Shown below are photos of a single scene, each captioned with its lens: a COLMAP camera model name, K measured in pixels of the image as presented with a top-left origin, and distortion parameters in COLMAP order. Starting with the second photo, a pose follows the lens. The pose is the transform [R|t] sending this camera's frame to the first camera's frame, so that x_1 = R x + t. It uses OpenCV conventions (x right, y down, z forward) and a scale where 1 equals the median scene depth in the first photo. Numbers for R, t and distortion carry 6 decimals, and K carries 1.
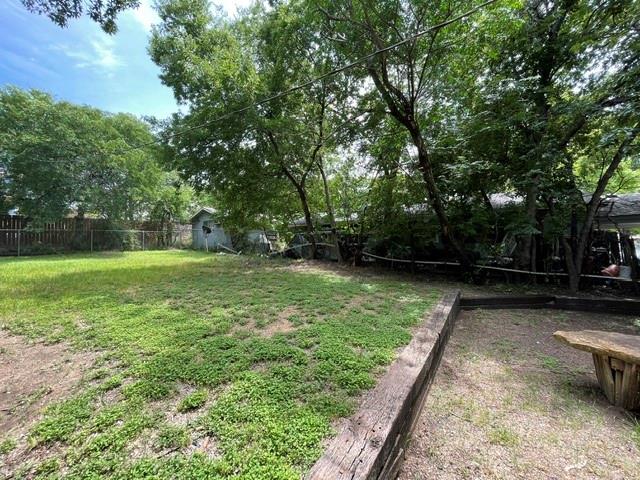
lens RADIAL K [[260.4, 0, 320.6], [0, 260.4, 241.7], [0, 0, 1]] dist [0.000833, 0.000466]
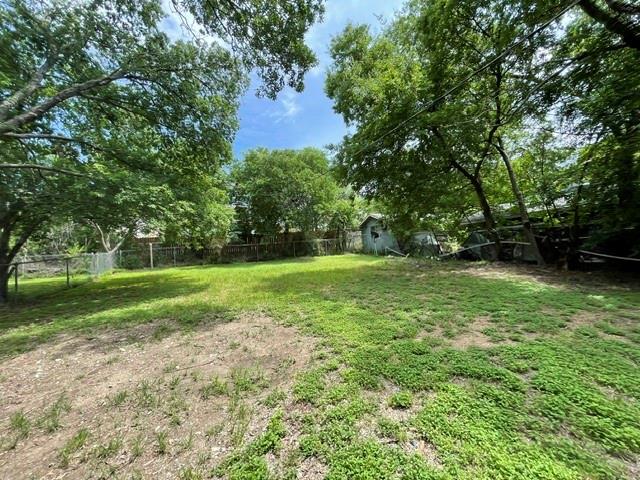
lens RADIAL K [[260.4, 0, 320.6], [0, 260.4, 241.7], [0, 0, 1]] dist [0.000833, 0.000466]
pose [[0.819534, -0.054636, -0.570420, -0.018718], [0.050054, 0.998465, -0.023721, -0.004197], [0.570840, -0.009112, 0.821011, -0.009088]]
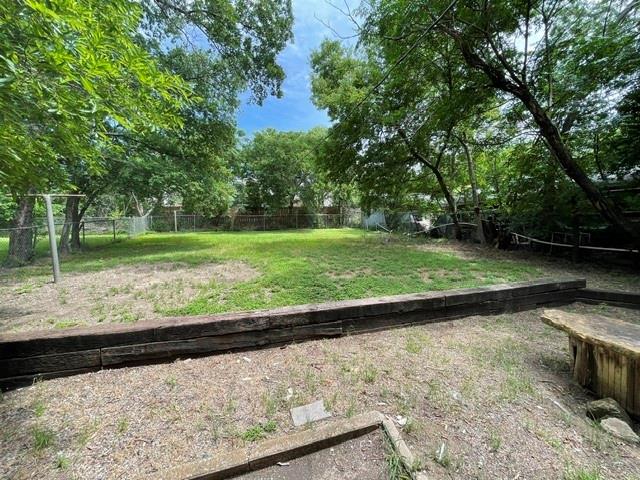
lens RADIAL K [[259.9, 0, 321.1], [0, 259.9, 239.9], [0, 0, 1]] dist [0.000785, 0.000011]
pose [[0.775310, 0.039753, -0.630328, 0.251392], [0.003818, 0.997704, 0.067619, 0.001533], [0.631569, -0.054832, 0.773378, -0.101009]]
